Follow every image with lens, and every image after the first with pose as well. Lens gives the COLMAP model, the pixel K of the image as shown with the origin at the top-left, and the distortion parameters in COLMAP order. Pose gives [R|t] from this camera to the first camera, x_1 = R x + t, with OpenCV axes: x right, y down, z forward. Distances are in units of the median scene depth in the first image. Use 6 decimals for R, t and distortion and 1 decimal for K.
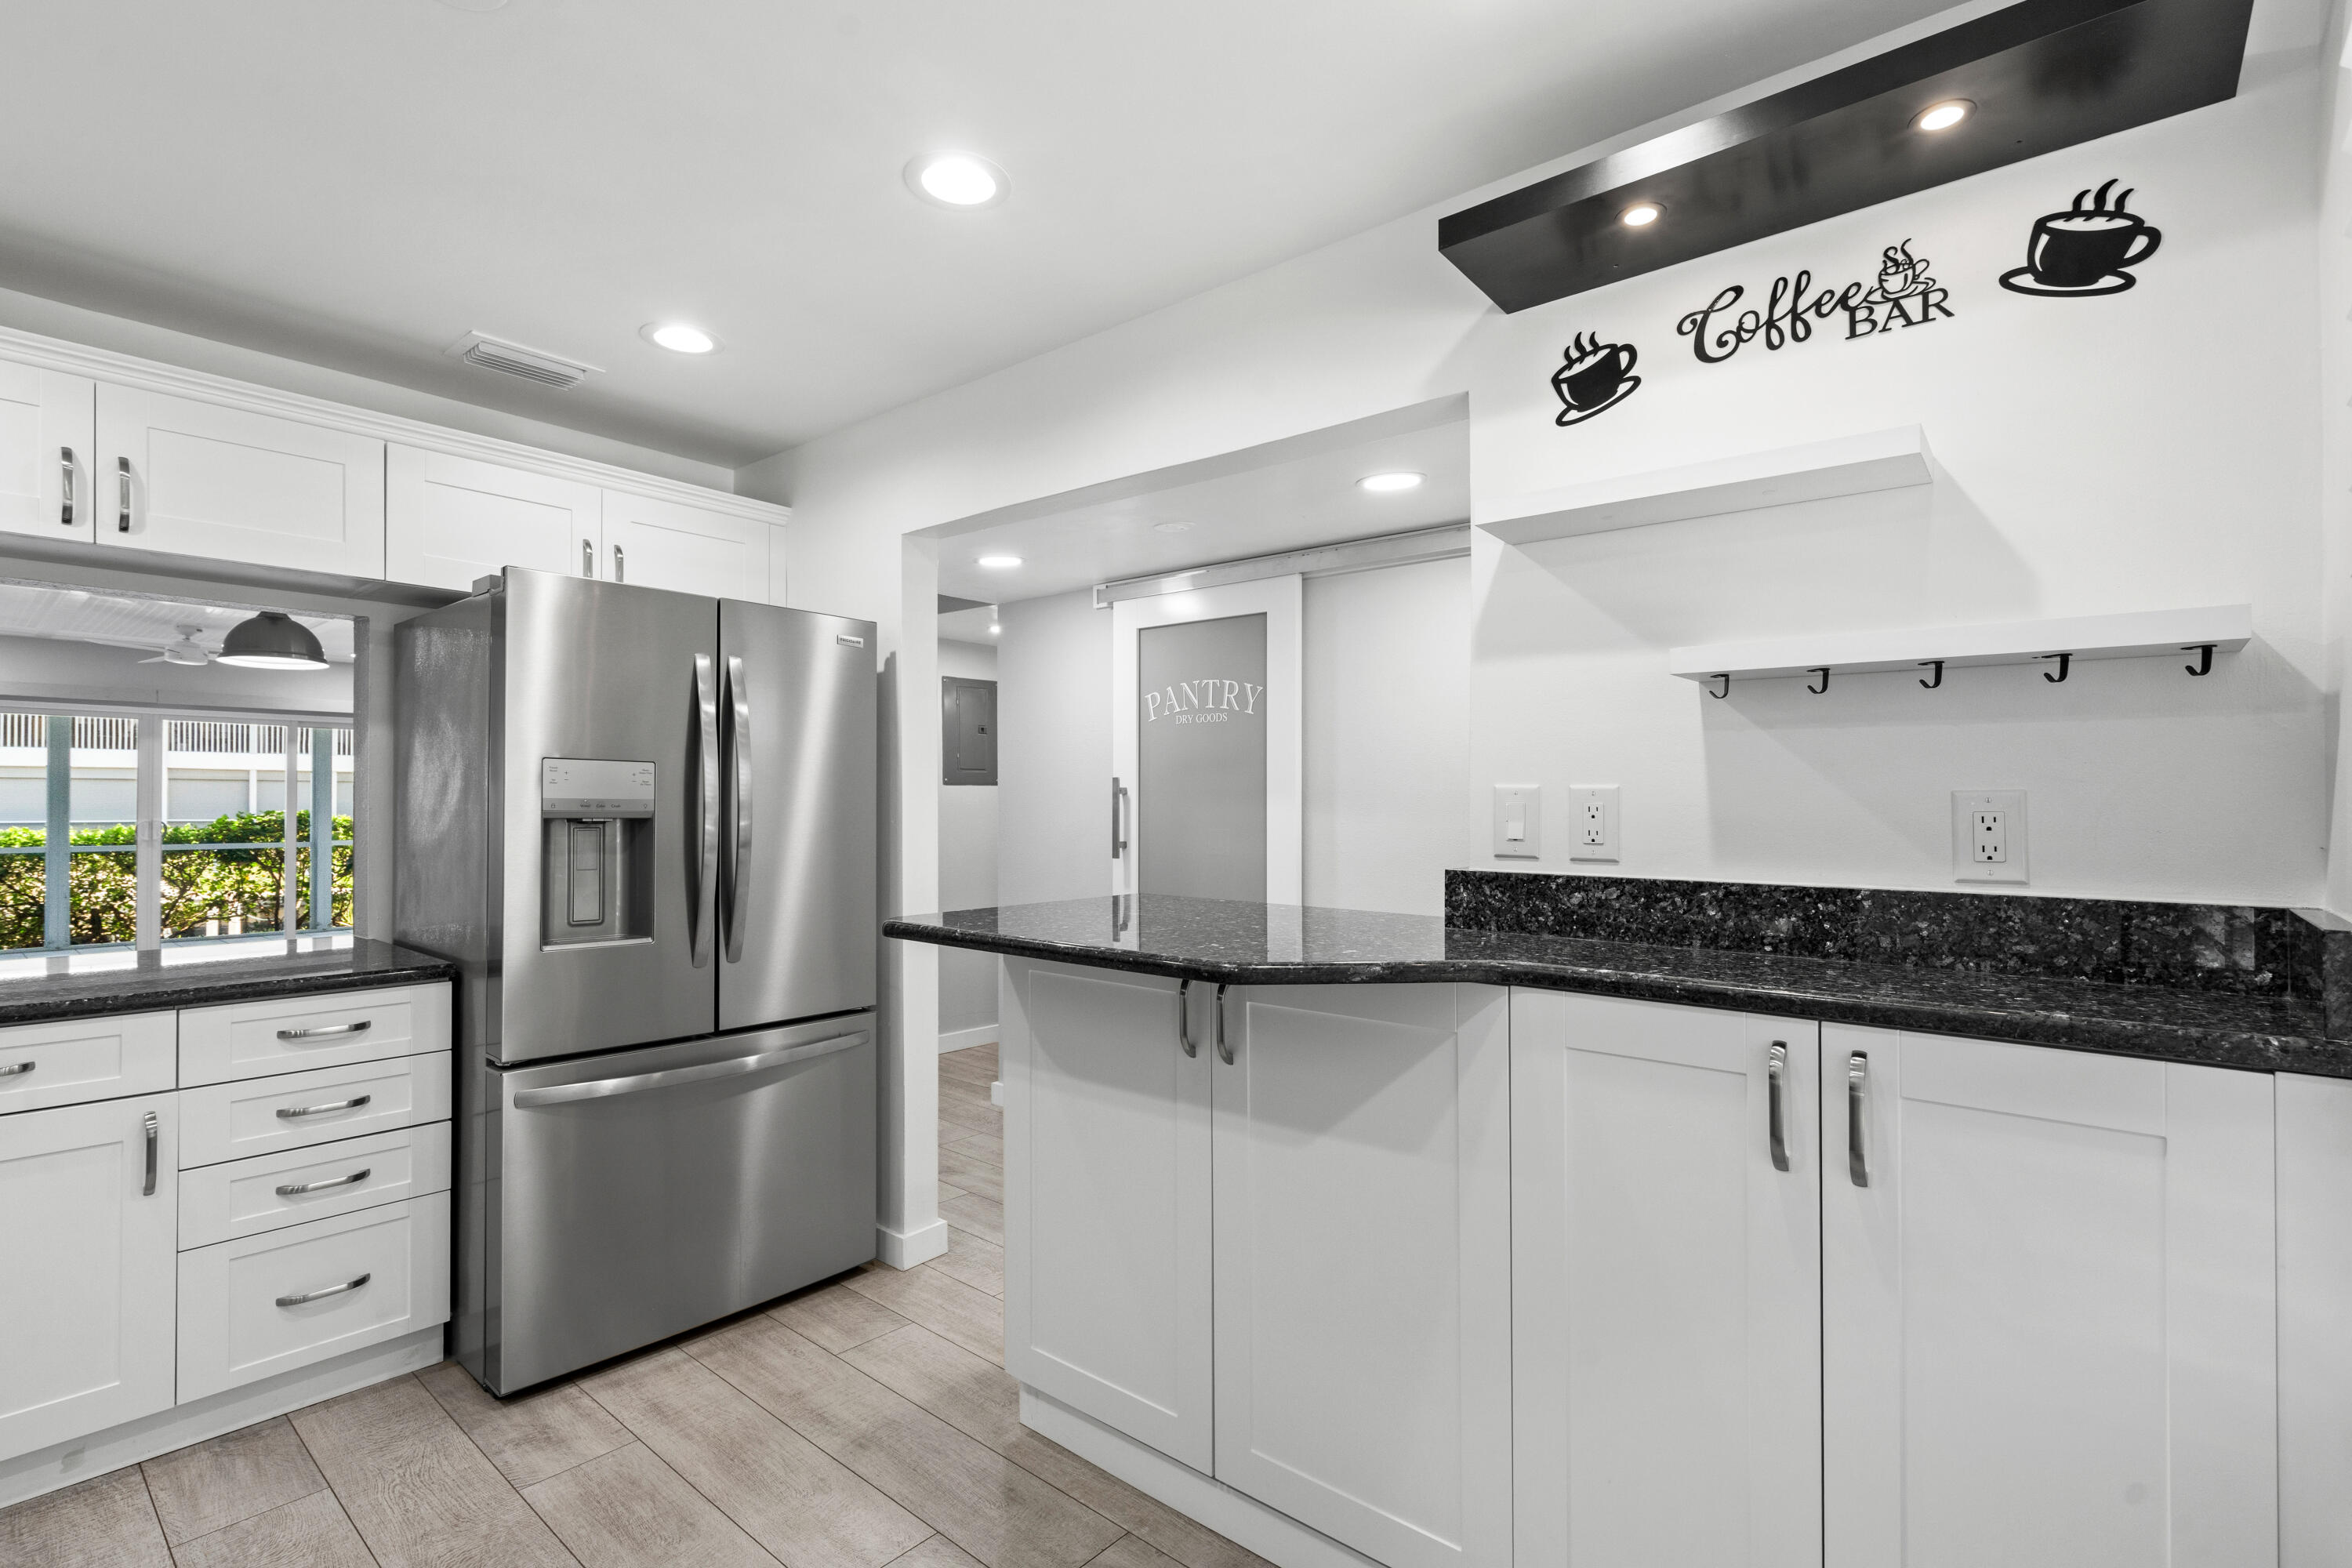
lens RADIAL K [[1079.4, 0, 1170.6], [0, 1079.4, 801.0], [0, 0, 1]] dist [-0.005300, 0.002047]
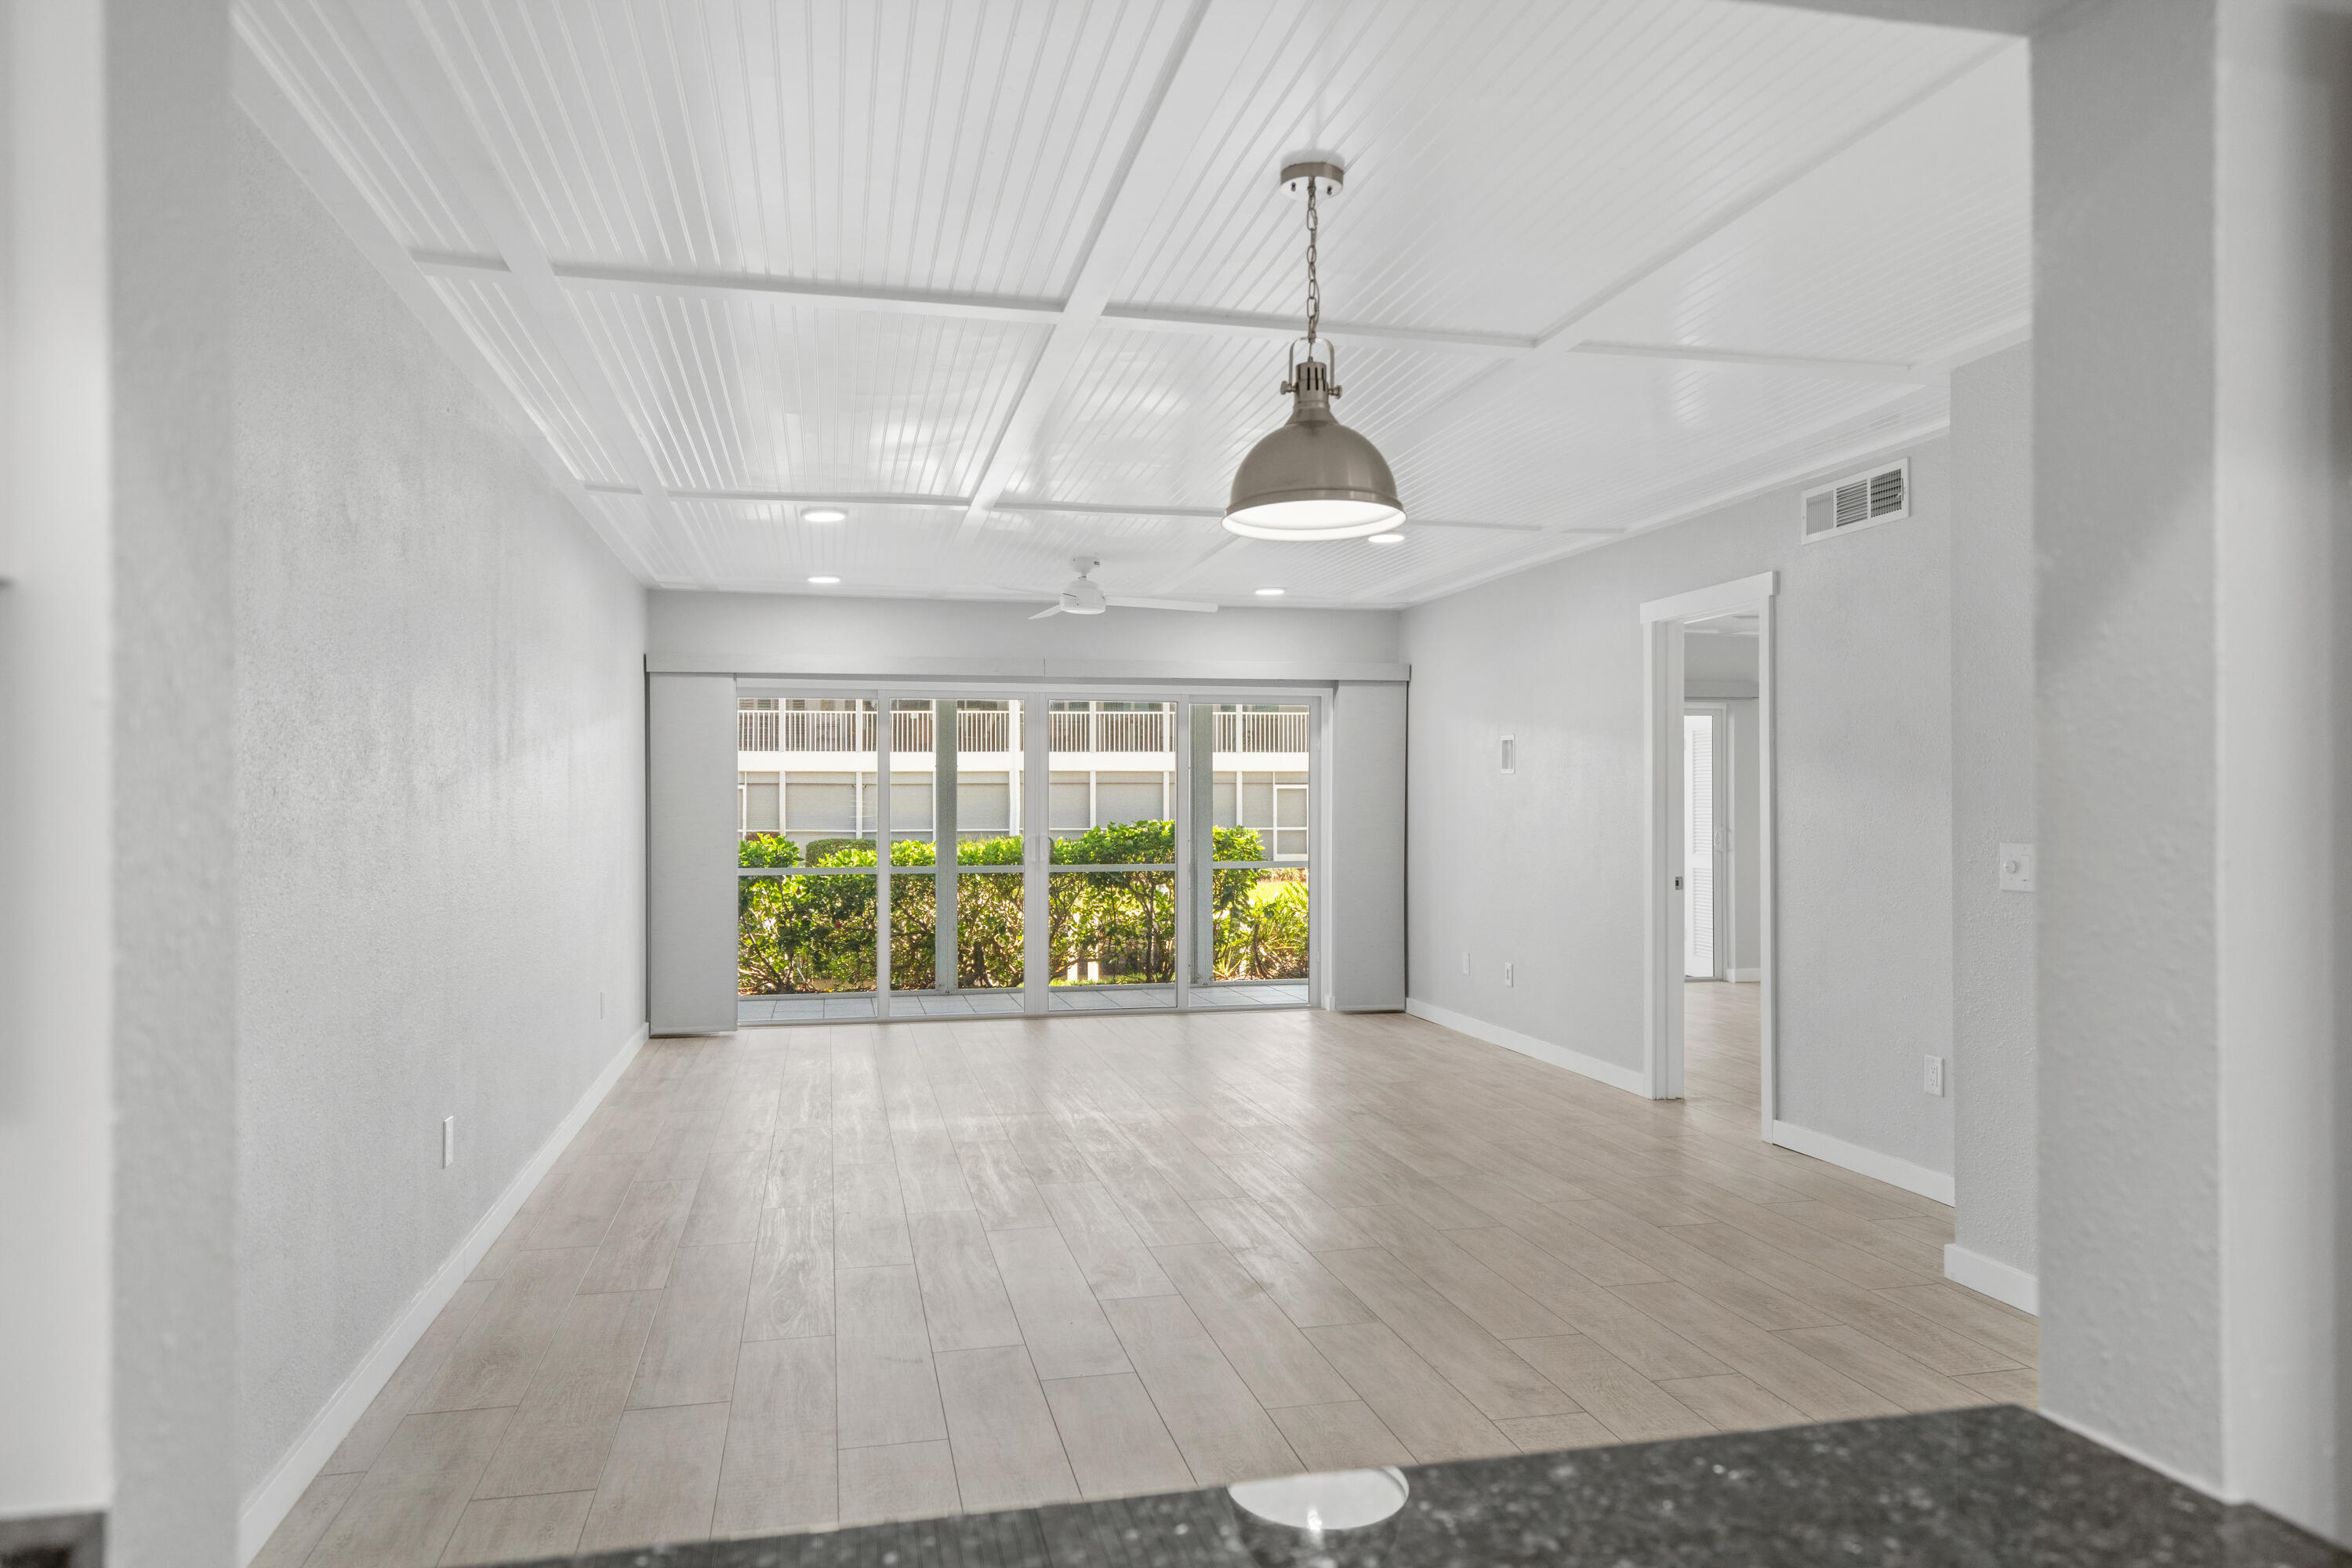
lens RADIAL K [[1512.3, 0, 1159.6], [0, 1512.3, 804.0], [0, 0, 1]] dist [0.001177, -0.000725]
pose [[0.794885, -0.006918, -0.606721, -0.533831], [0.007837, 0.999969, -0.001135, -0.004403], [0.606709, -0.003853, 0.794914, 0.477345]]
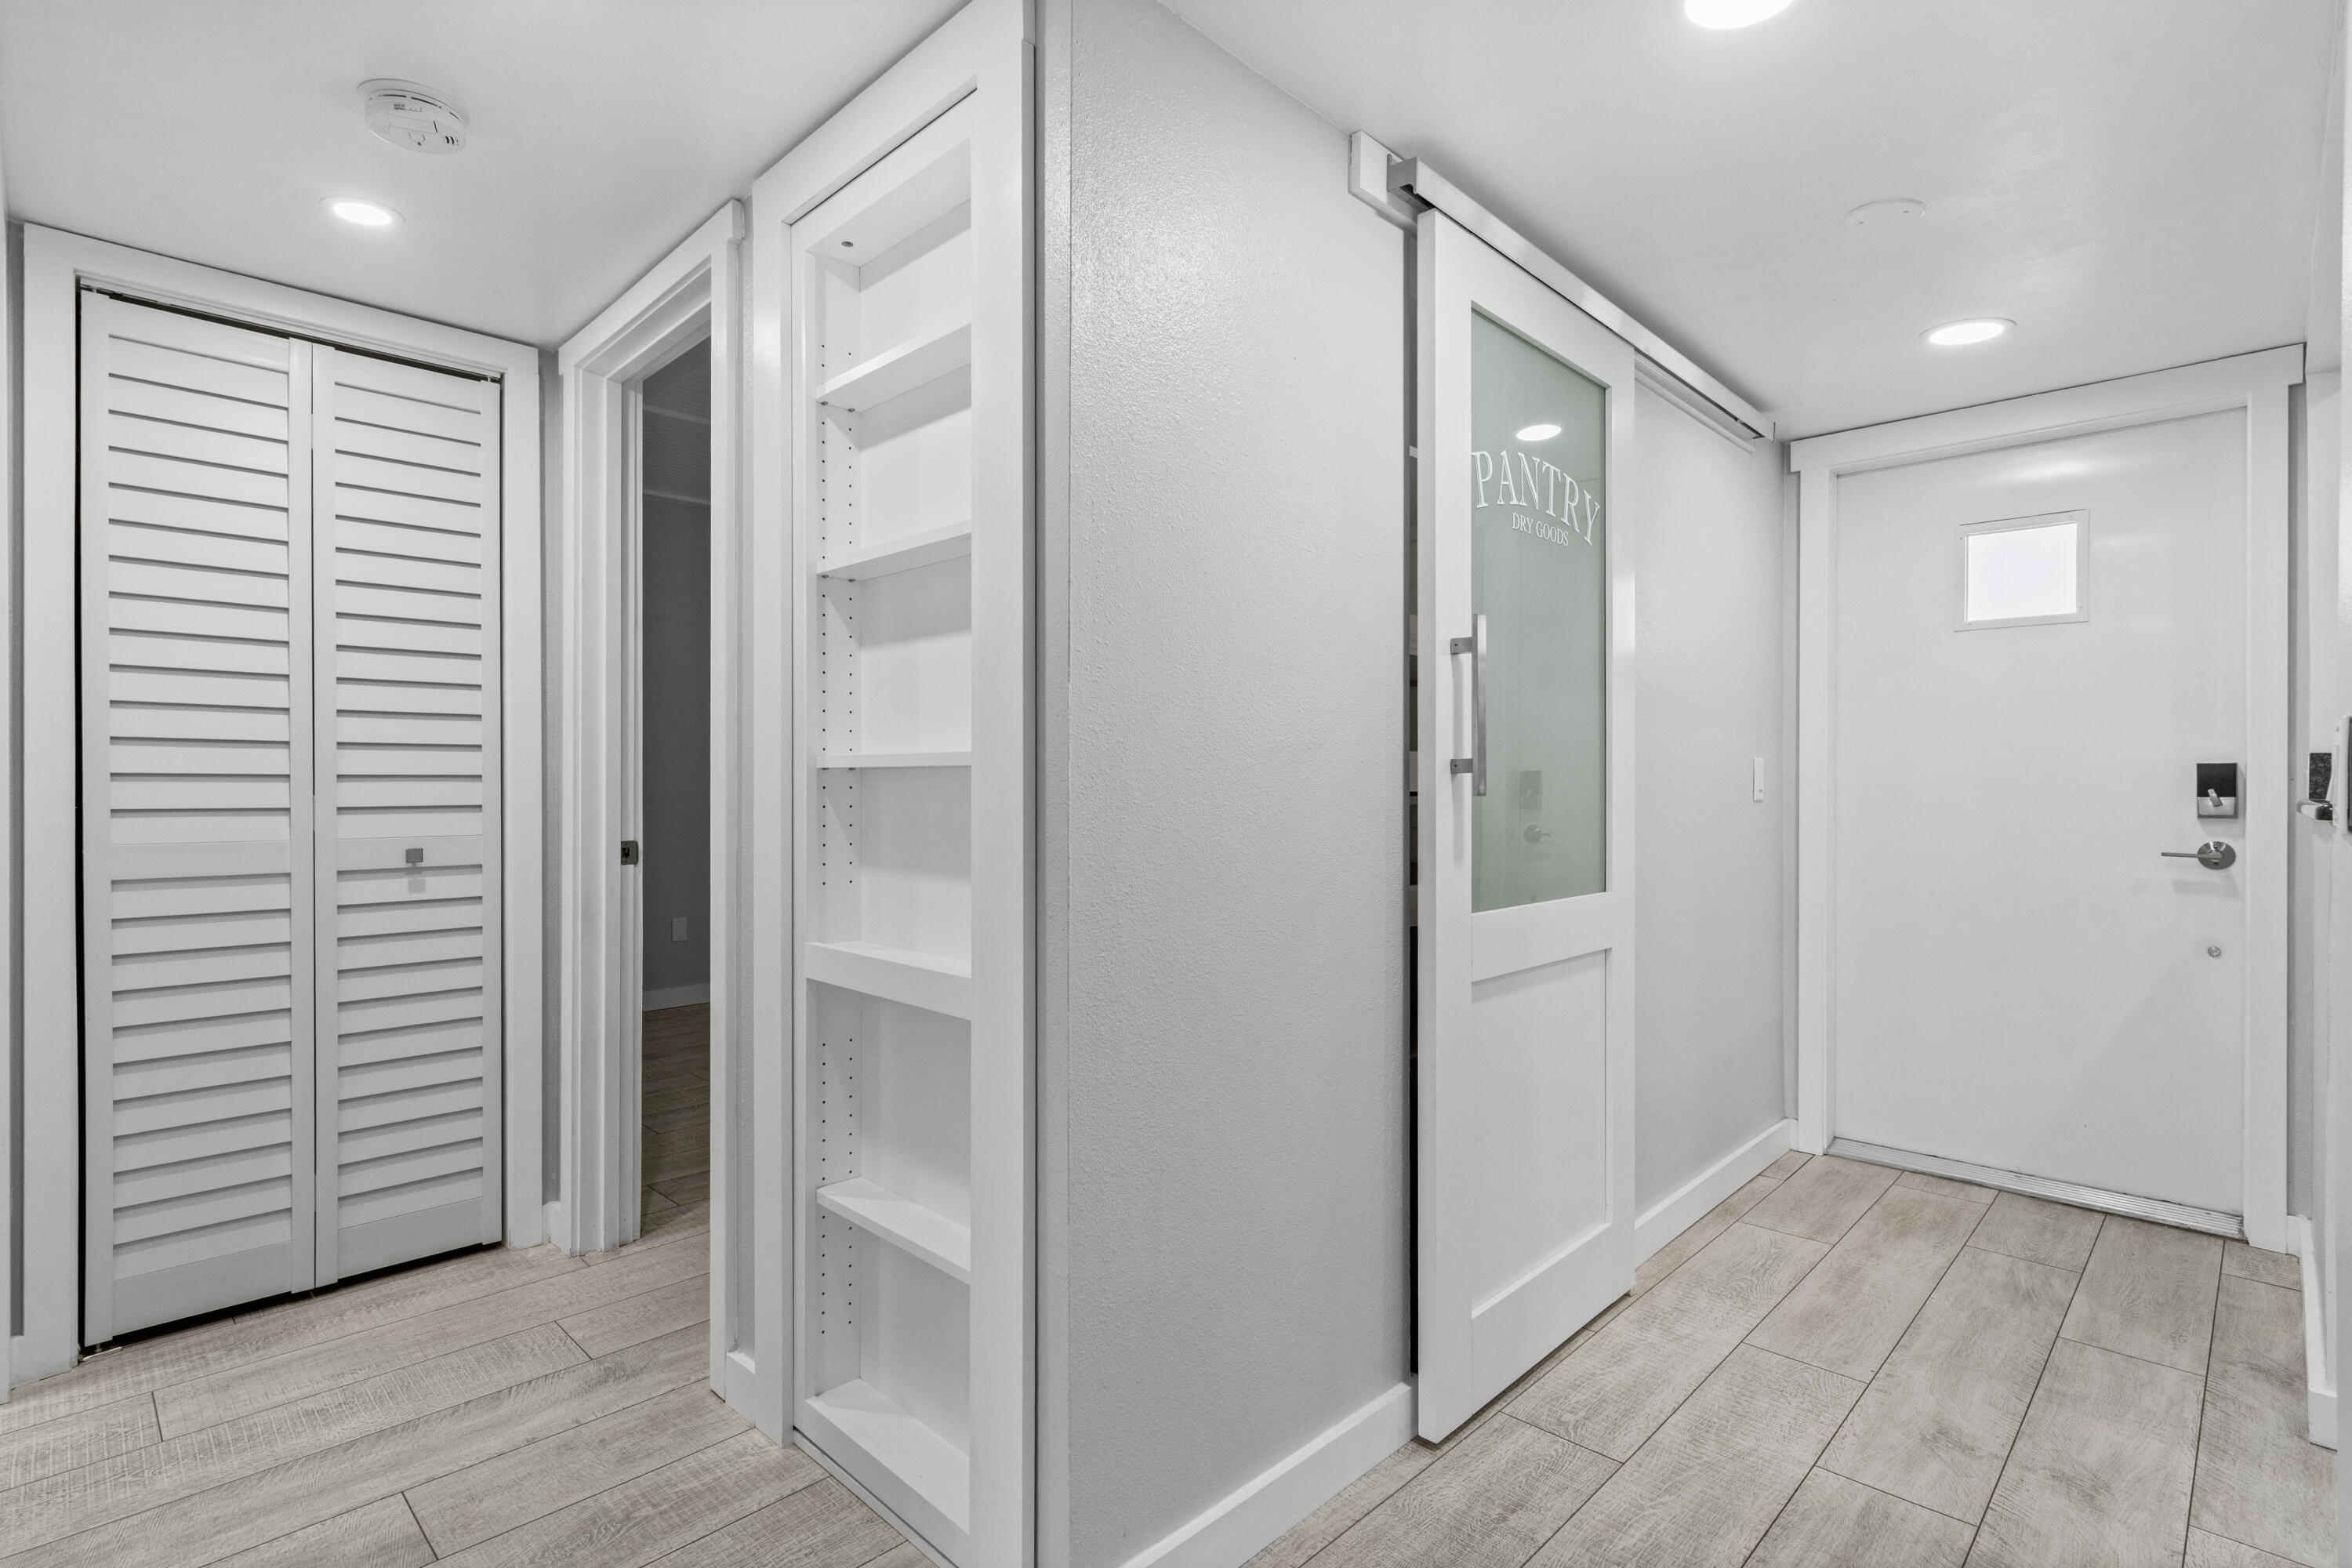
lens RADIAL K [[1144.6, 0, 1153.7], [0, 1144.6, 779.1], [0, 0, 1]] dist [-0.001014, 0.001378]
pose [[0.085089, -0.007113, 0.996348, -0.554637], [-0.006390, 0.999950, 0.007684, 0.044432], [-0.996353, -0.007021, 0.085039, 1.129989]]
